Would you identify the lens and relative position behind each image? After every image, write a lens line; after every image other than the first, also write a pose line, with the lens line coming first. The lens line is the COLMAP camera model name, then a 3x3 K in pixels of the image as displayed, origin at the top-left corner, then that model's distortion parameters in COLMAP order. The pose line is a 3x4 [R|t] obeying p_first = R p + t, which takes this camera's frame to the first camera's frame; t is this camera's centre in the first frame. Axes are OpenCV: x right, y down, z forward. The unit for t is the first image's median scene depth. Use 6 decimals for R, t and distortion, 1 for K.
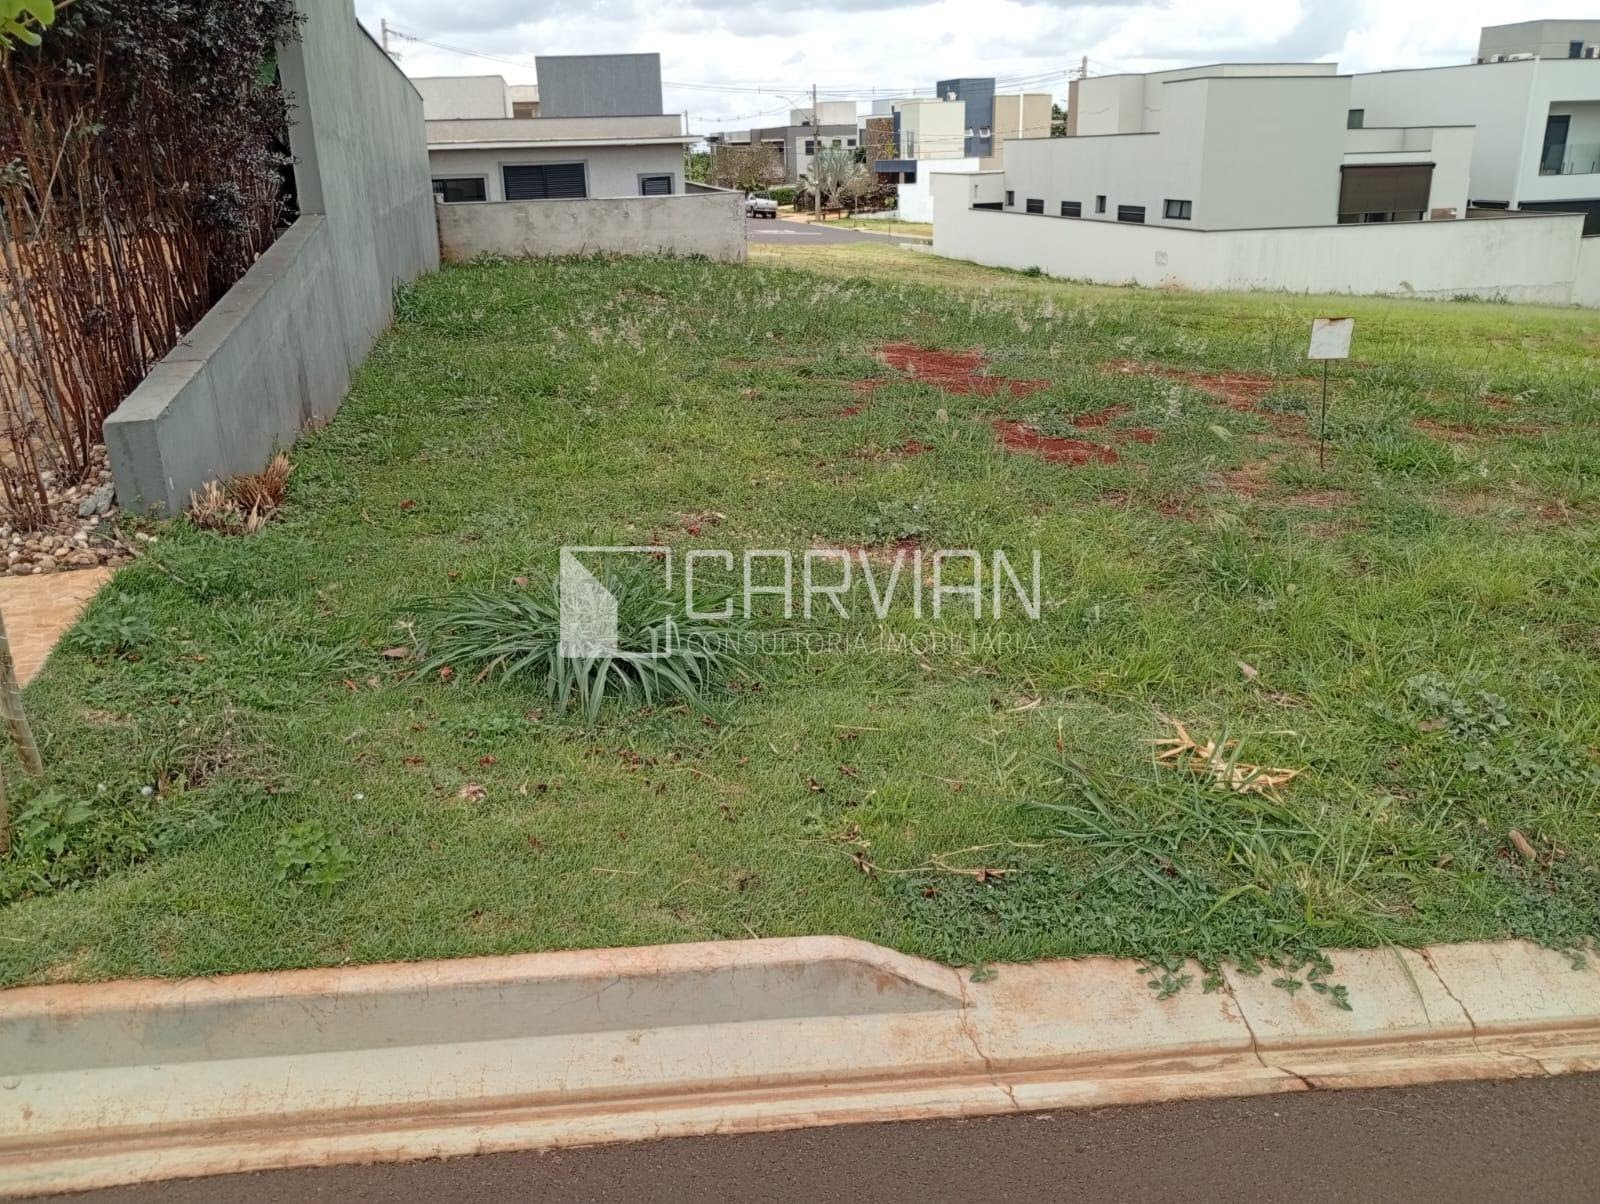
lens RADIAL K [[1229.2, 0, 800.0], [0, 1229.2, 602.0], [0, 0, 1]] dist [0.046923, -0.103487]
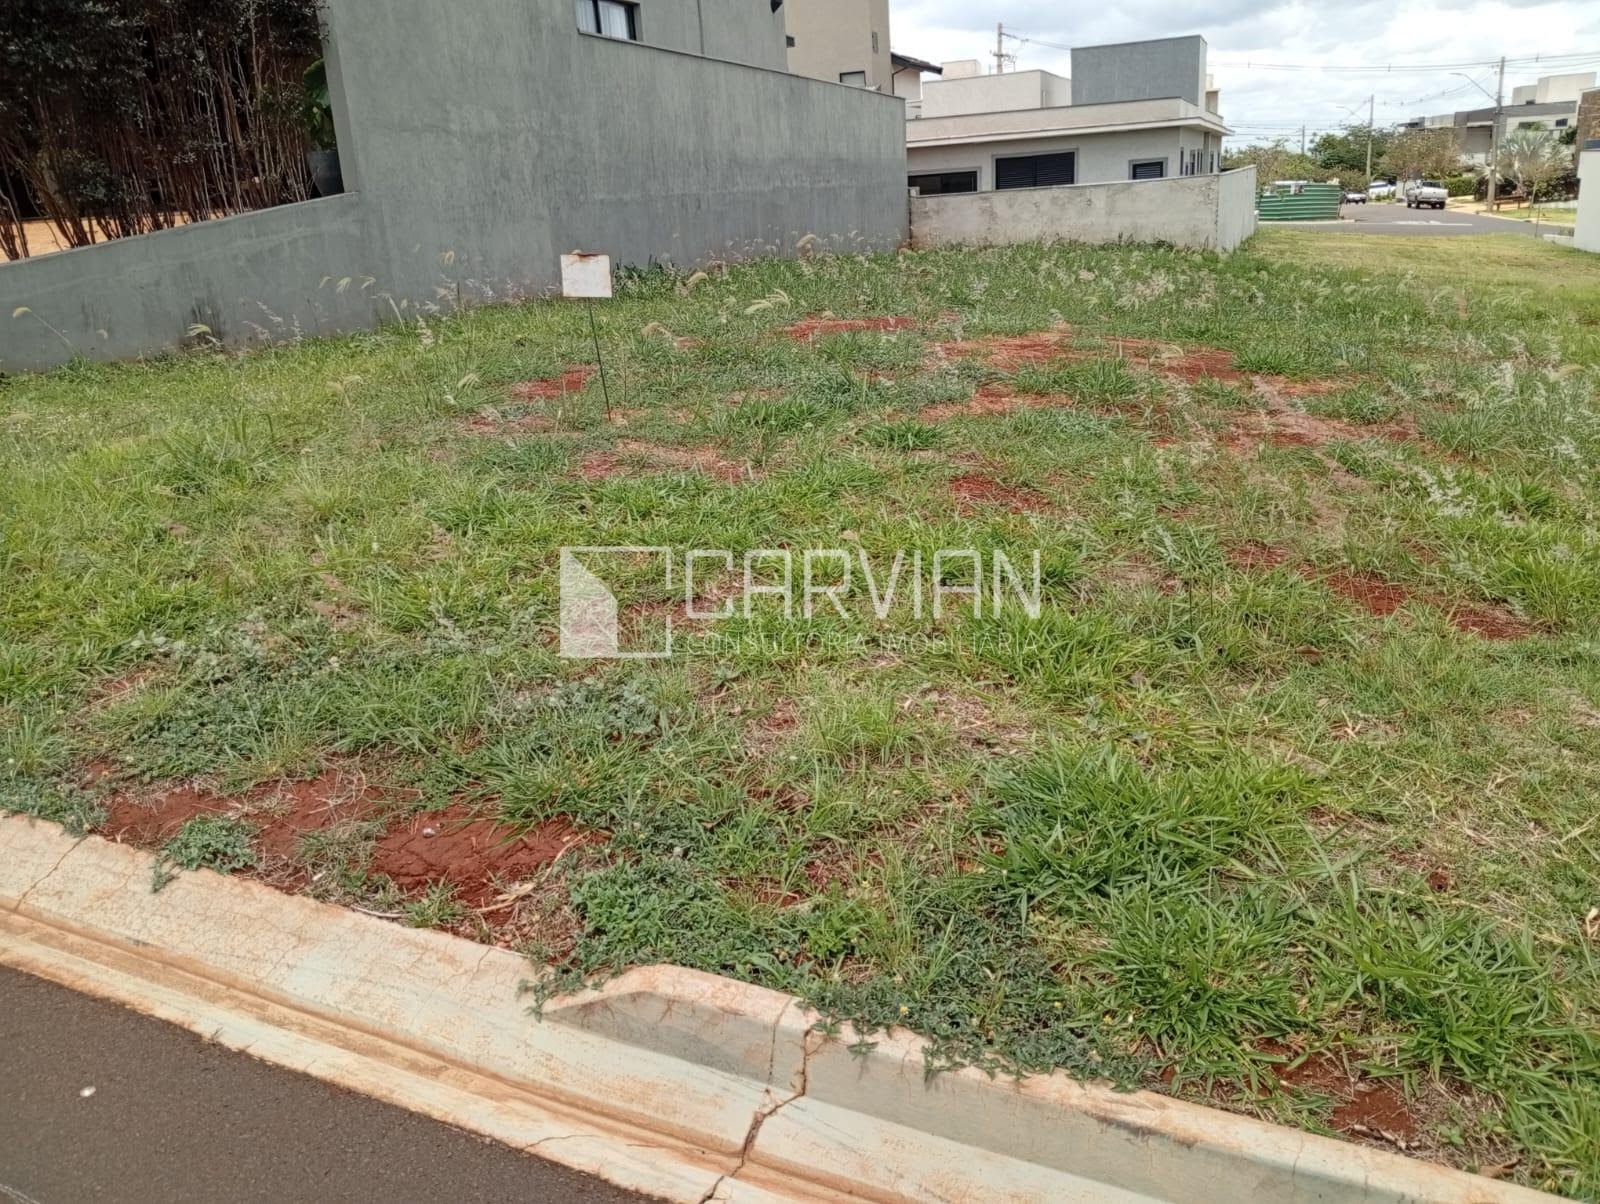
lens RADIAL K [[1227.5, 0, 794.3], [0, 1227.5, 592.1], [0, 0, 1]] dist [0.099550, -0.227311]
pose [[0.855073, 0.135229, -0.500563, 0.364922], [-0.139069, 0.989833, 0.029846, -0.005224], [0.499509, 0.044092, 0.865186, 0.079051]]
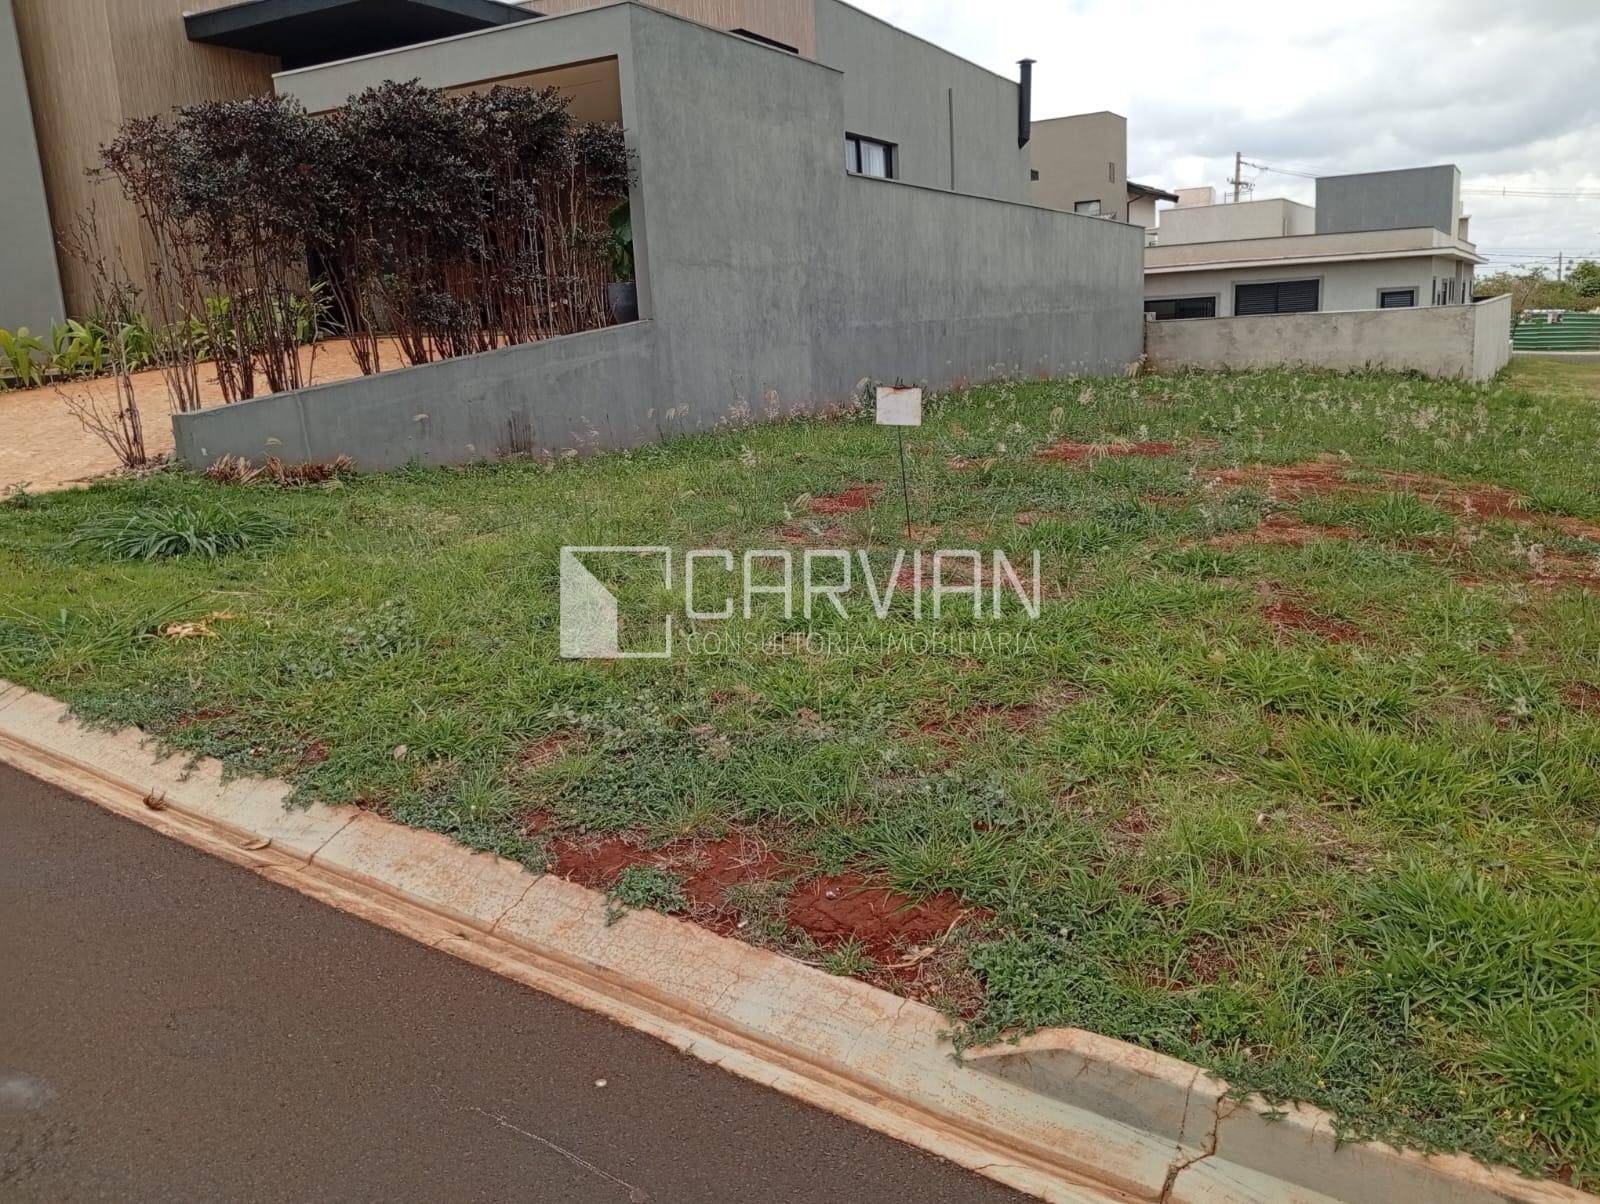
lens RADIAL K [[1227.5, 0, 794.3], [0, 1227.5, 592.1], [0, 0, 1]] dist [0.099550, -0.227311]
pose [[0.754438, 0.127481, -0.643873, 0.356667], [-0.192750, 0.980737, -0.031671, -0.000476], [0.627432, 0.148000, 0.764477, 0.046988]]
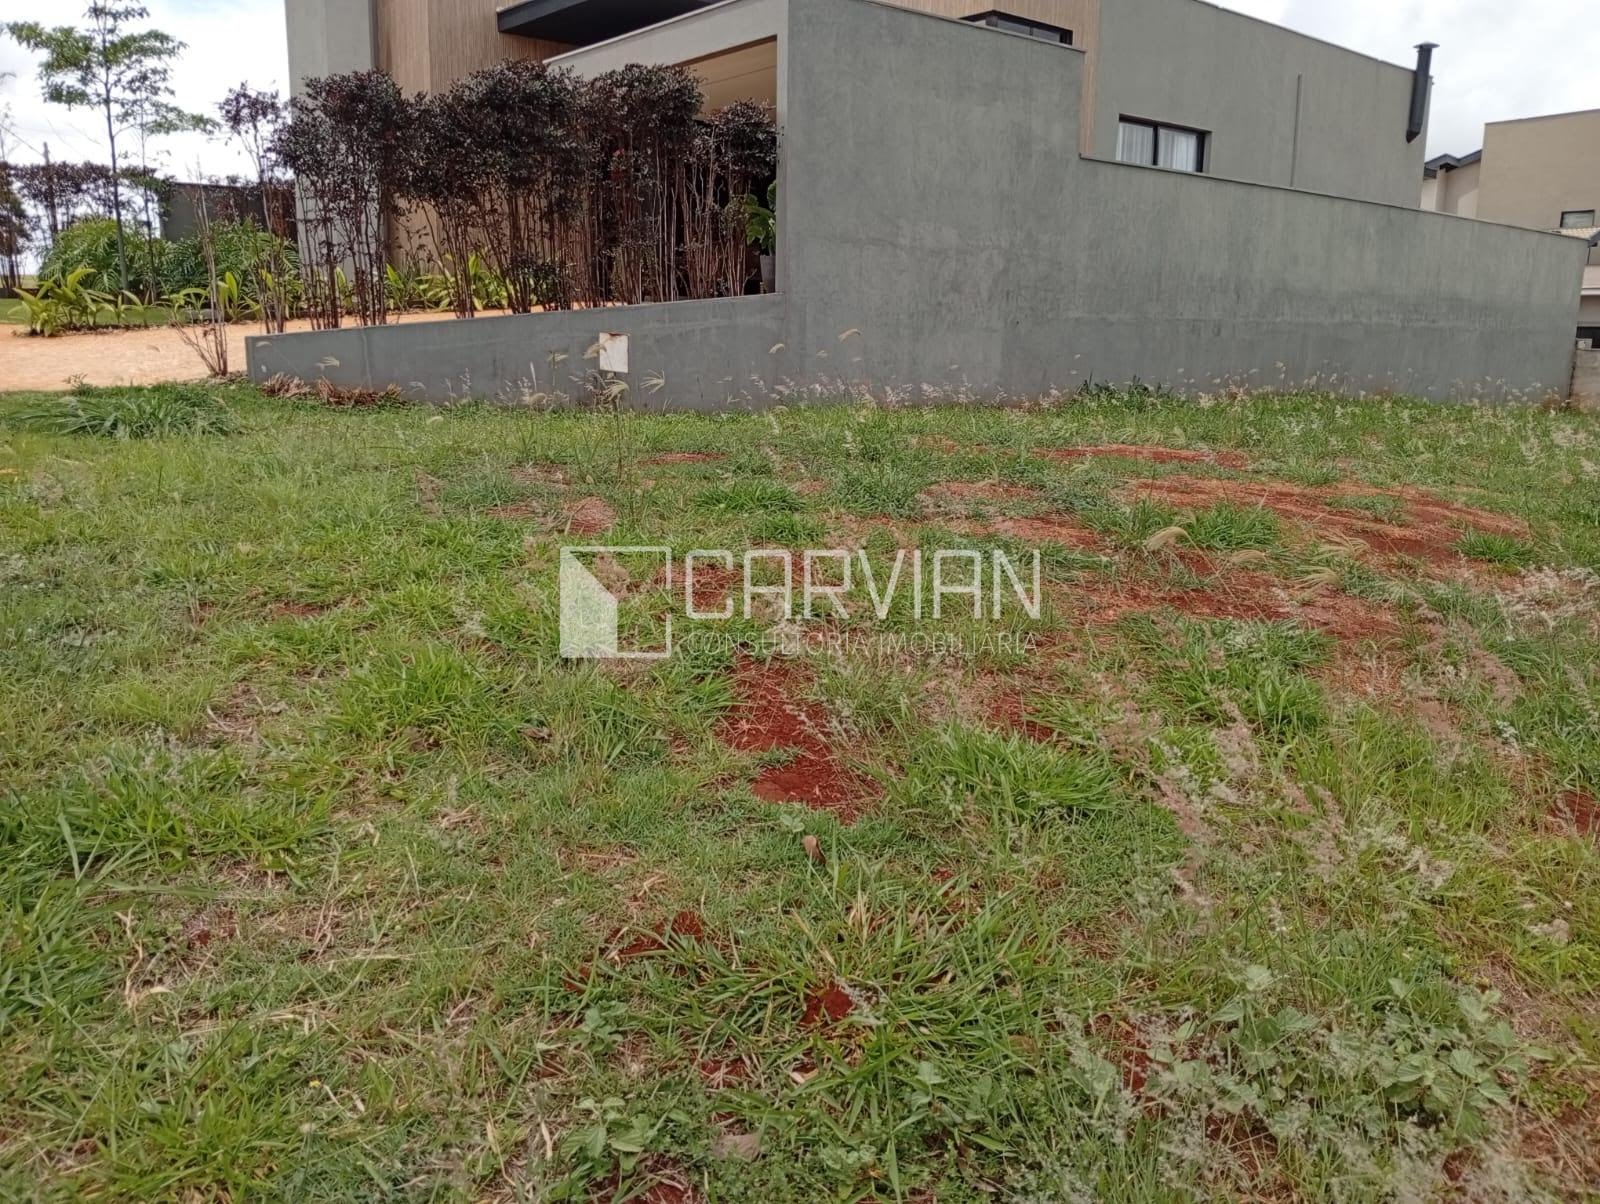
lens RADIAL K [[1227.5, 0, 794.3], [0, 1227.5, 592.1], [0, 0, 1]] dist [0.099550, -0.227311]
pose [[0.448020, 0.211526, -0.868639, 0.500589], [-0.322506, 0.944426, 0.063641, -0.043893], [0.833827, 0.251629, 0.491340, 0.213936]]
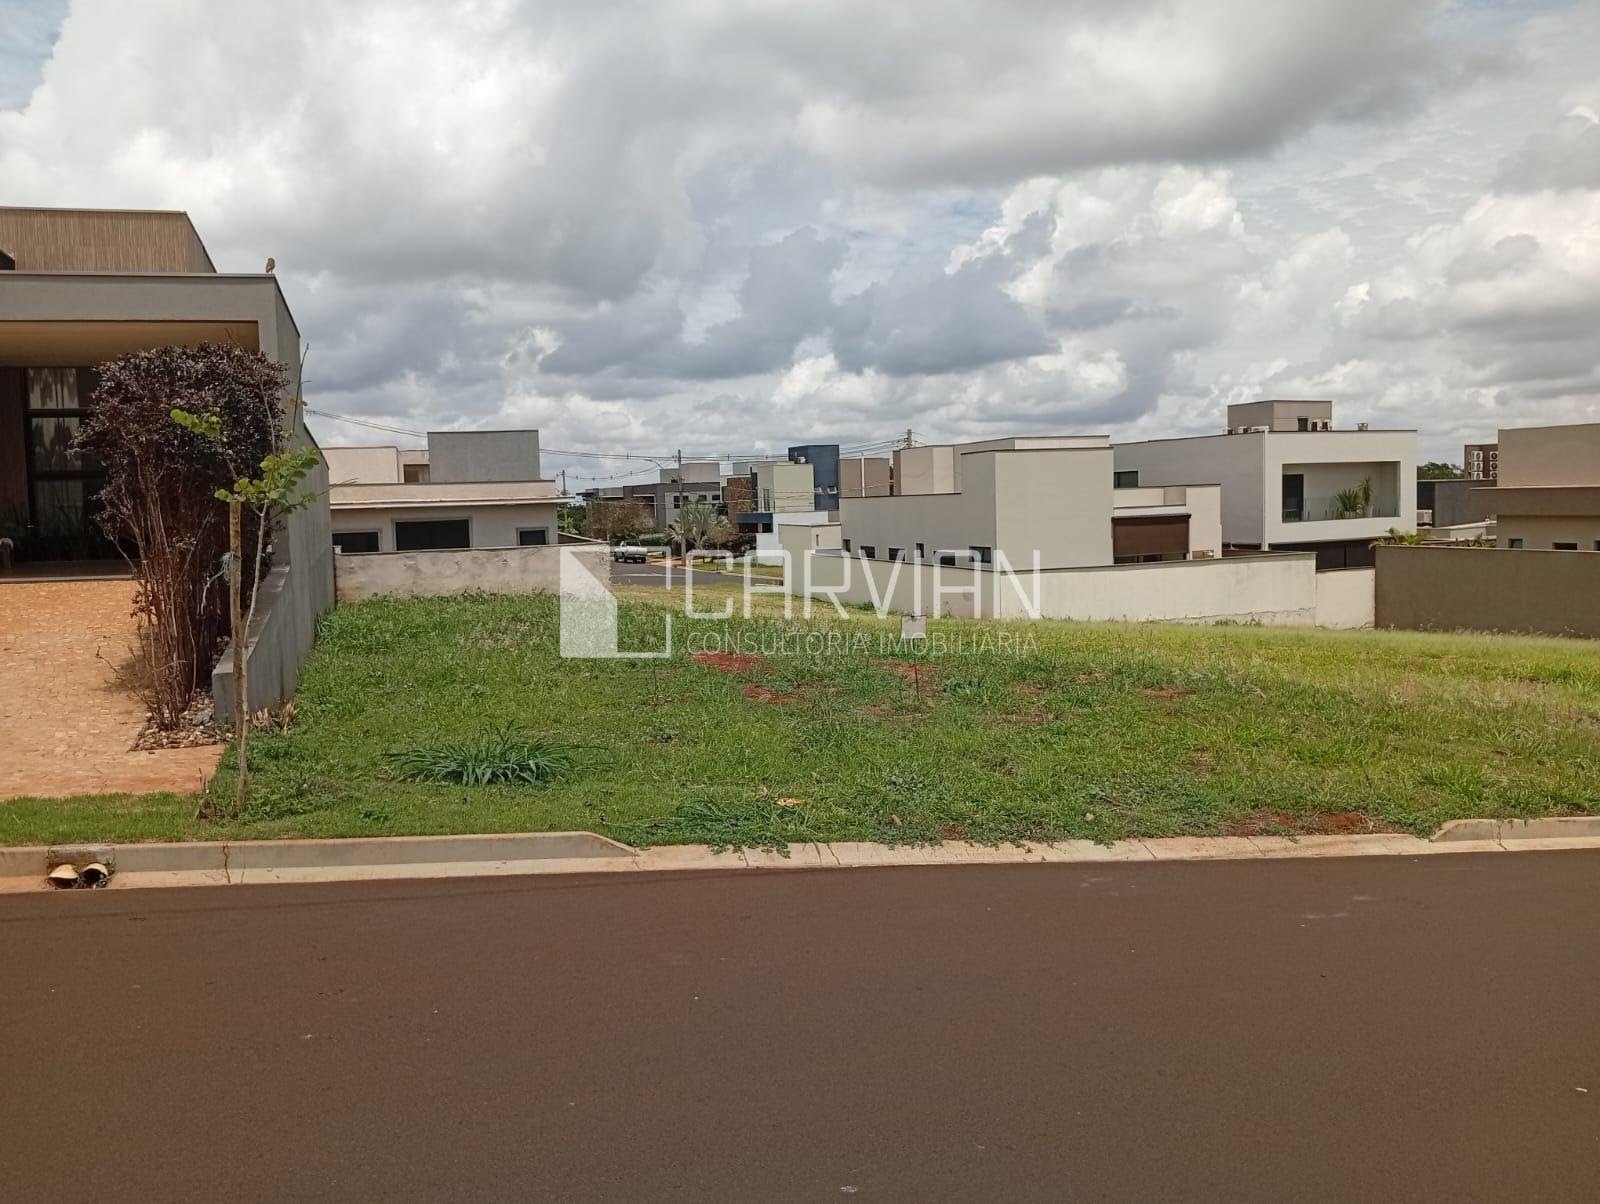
lens RADIAL K [[1221.7, 0, 804.0], [0, 1221.7, 598.4], [0, 0, 1]] dist [0.100229, -0.002162]
pose [[0.994367, -0.010930, 0.105429, 0.030259], [0.038860, 0.963003, -0.266674, 0.070753], [-0.098614, 0.269268, 0.958003, -0.230541]]
